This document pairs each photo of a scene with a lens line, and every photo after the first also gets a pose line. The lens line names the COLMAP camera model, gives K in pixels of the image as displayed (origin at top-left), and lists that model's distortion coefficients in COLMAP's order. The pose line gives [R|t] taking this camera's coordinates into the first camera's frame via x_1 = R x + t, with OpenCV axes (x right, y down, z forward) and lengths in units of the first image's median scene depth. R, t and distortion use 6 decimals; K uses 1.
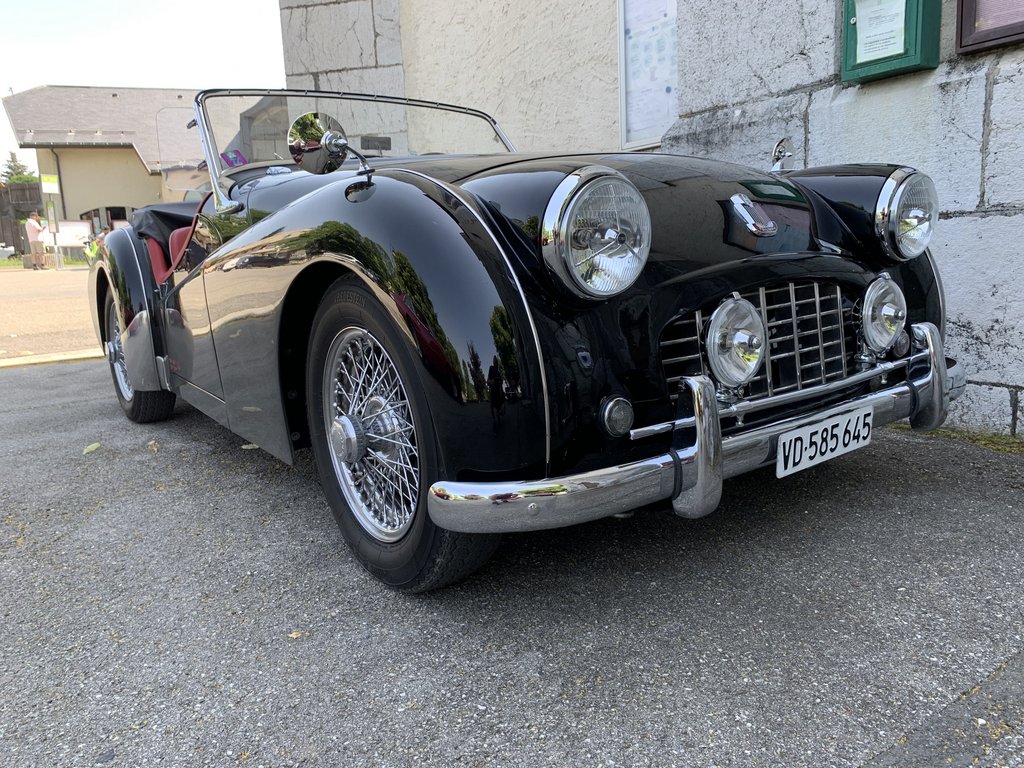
lens RADIAL K [[783.7, 0, 504.8], [0, 783.7, 379.9], [0, 0, 1]] dist [0.008505, -0.007538]
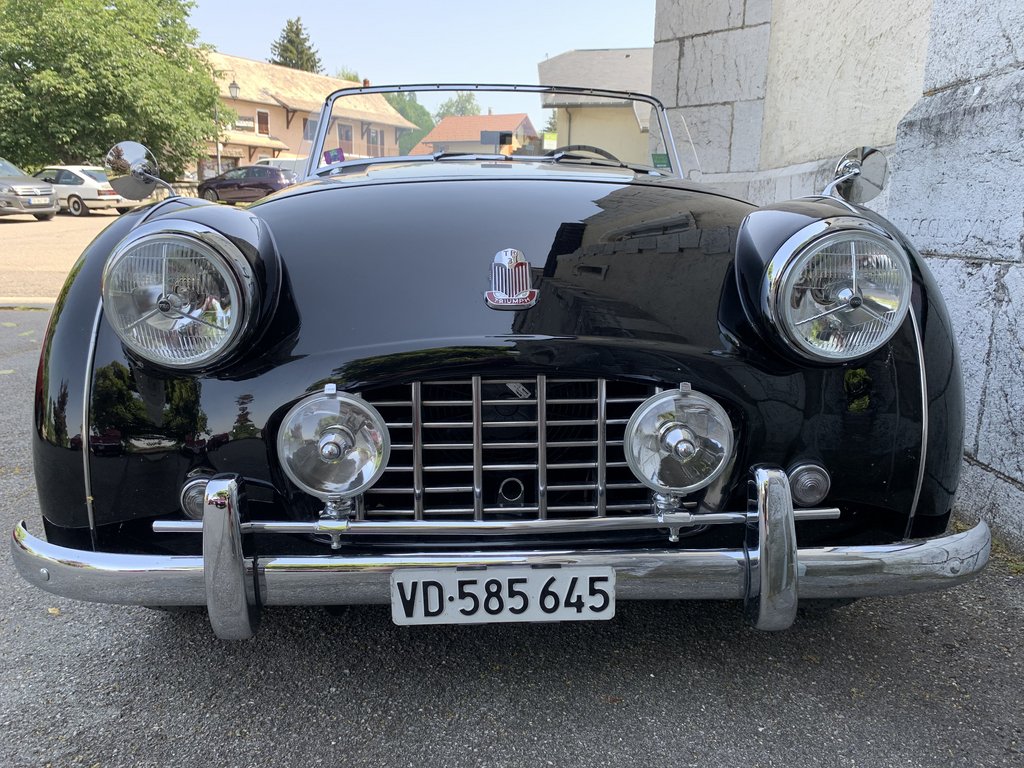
lens RADIAL K [[783.7, 0, 504.8], [0, 783.7, 379.9], [0, 0, 1]] dist [0.008505, -0.007538]
pose [[0.822853, 0.174717, -0.540728, 0.725327], [-0.145768, 0.984619, 0.096322, -0.181661], [0.549240, -0.000438, 0.835664, 0.362308]]
